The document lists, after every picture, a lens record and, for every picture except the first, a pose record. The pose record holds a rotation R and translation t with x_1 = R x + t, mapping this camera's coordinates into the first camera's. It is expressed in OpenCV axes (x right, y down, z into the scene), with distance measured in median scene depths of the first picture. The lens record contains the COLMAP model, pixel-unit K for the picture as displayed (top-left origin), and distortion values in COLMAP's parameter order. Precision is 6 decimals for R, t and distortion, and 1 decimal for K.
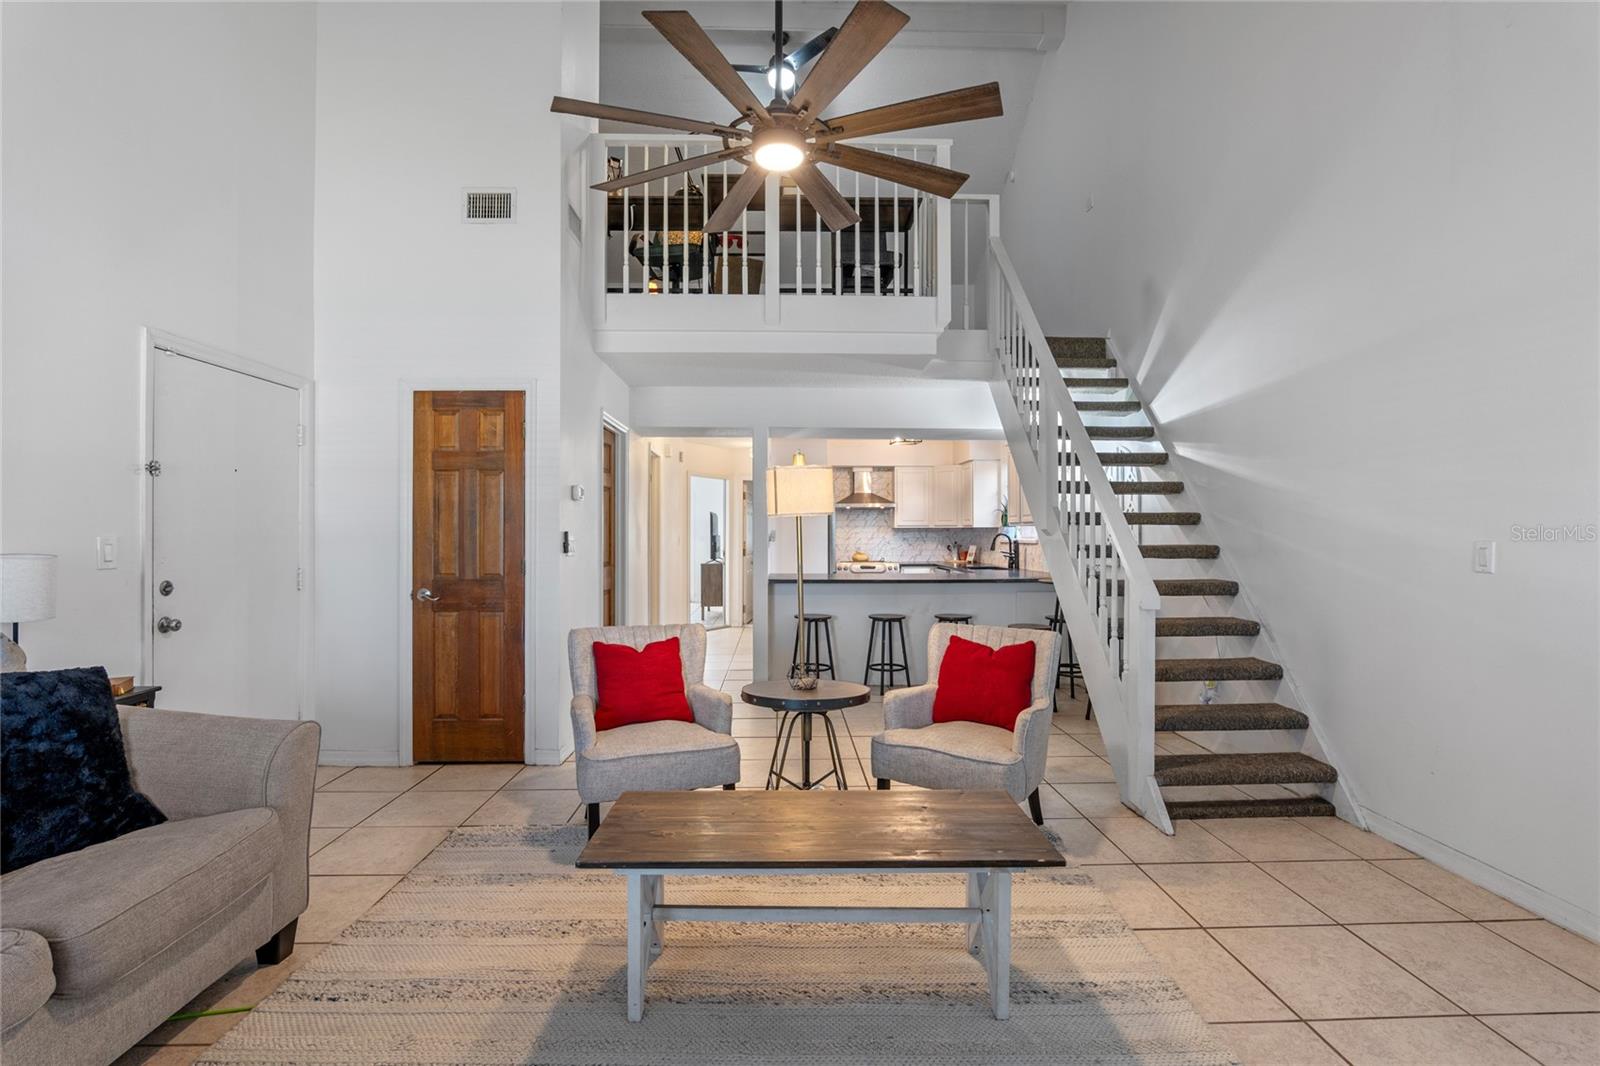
lens RADIAL K [[744.4, 0, 817.0], [0, 744.4, 529.0], [0, 0, 1]] dist [-0.020142, 0.007252]
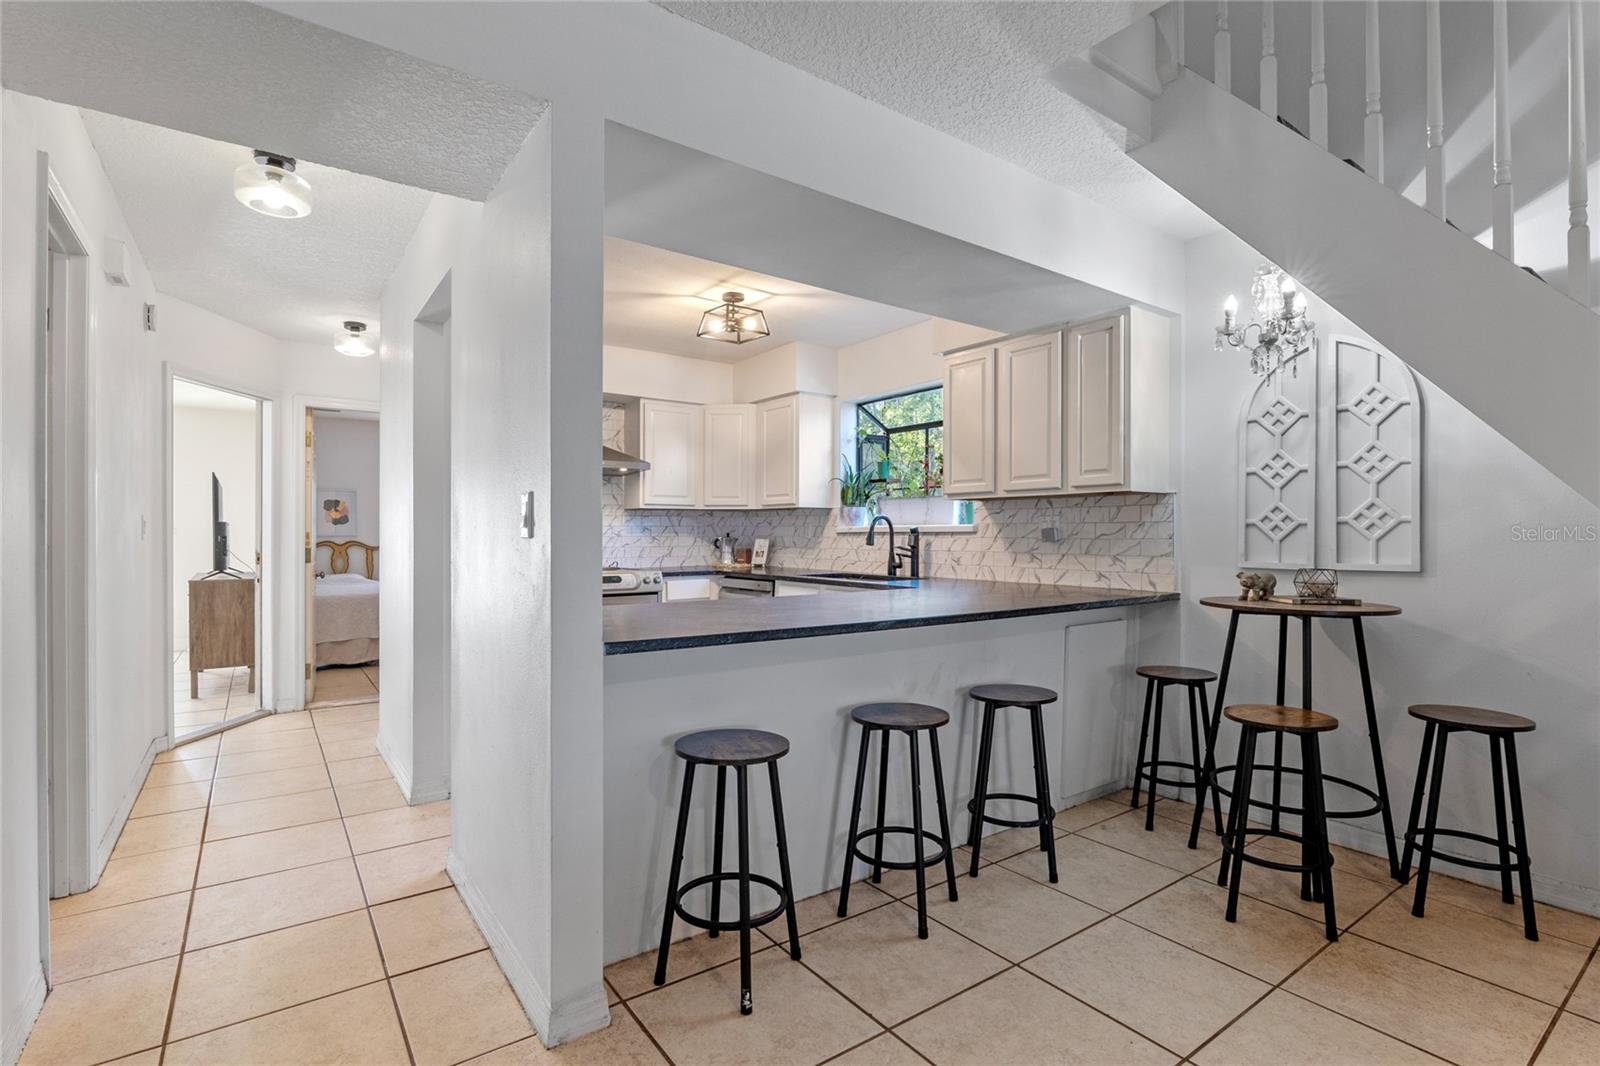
lens RADIAL K [[769.3, 0, 795.6], [0, 769.3, 538.1], [0, 0, 1]] dist [-0.005871, -0.000798]
pose [[0.843824, 0.000521, 0.536621, -0.157705], [-0.006136, 0.999944, 0.008679, 0.023091], [-0.536586, -0.010617, 0.843779, 0.668352]]
